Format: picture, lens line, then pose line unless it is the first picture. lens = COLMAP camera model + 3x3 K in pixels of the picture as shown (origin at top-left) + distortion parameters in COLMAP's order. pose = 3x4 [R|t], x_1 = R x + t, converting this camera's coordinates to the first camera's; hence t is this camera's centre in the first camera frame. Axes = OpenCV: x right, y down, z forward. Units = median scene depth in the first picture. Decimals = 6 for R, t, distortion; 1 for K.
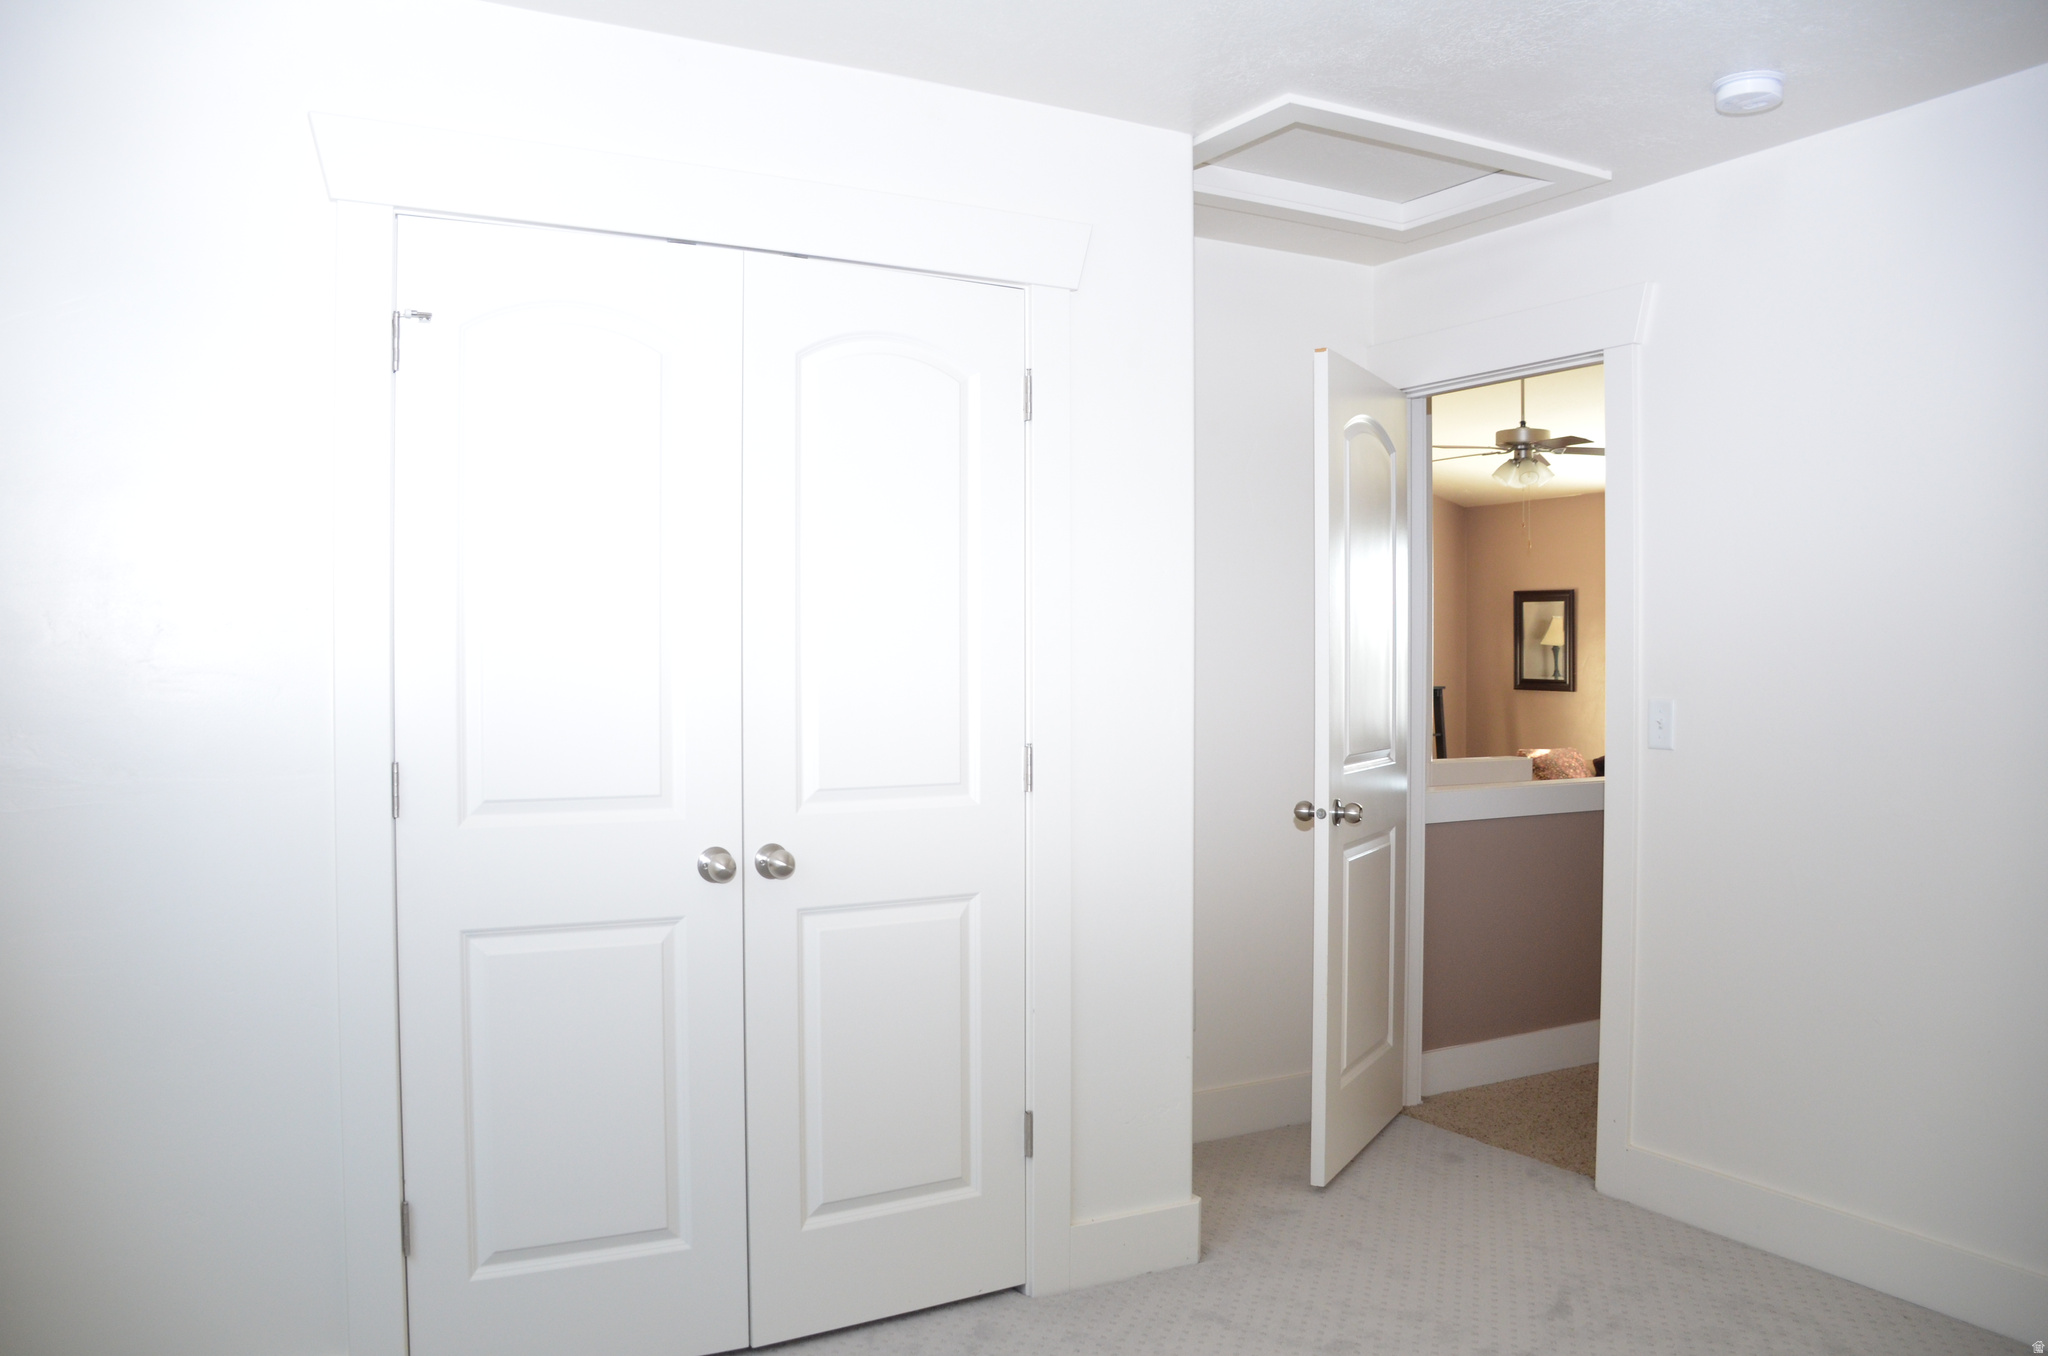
lens RADIAL K [[1530.0, 0, 1024.0], [0, 1530.0, 678.0], [0, 0, 1]] dist [-0.141768, 0.001259]
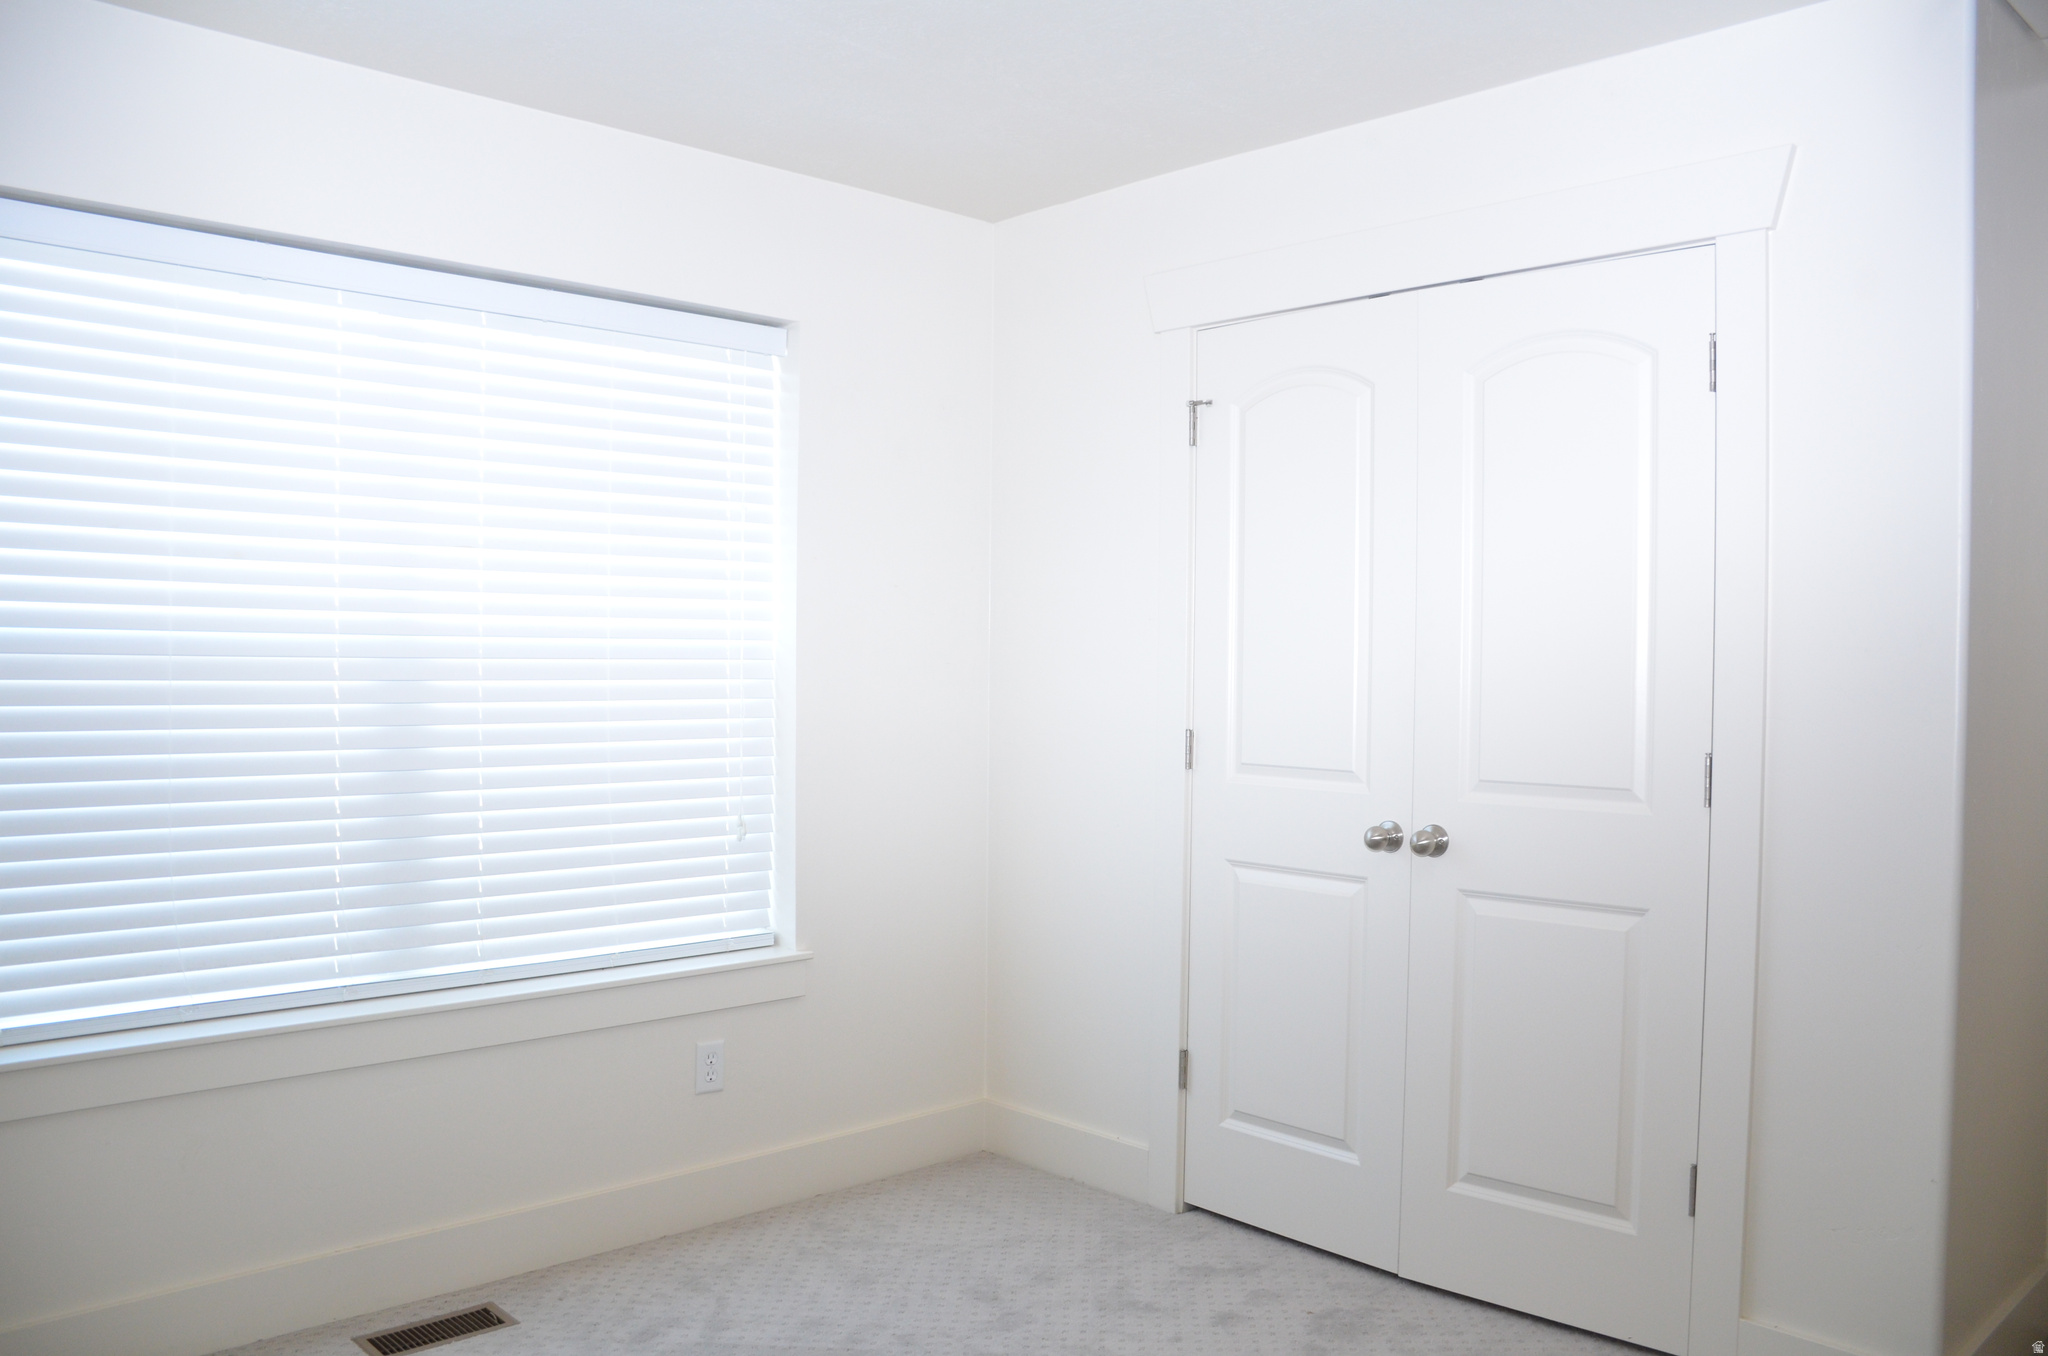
lens RADIAL K [[1568.9, 0, 1024.0], [0, 1568.9, 678.0], [0, 0, 1]] dist [-0.149391, 0.115675]
pose [[0.266284, 0.019168, -0.963704, 0.815448], [-0.015079, 0.999763, 0.015719, -0.009741], [0.963777, 0.010346, 0.266510, 0.407902]]
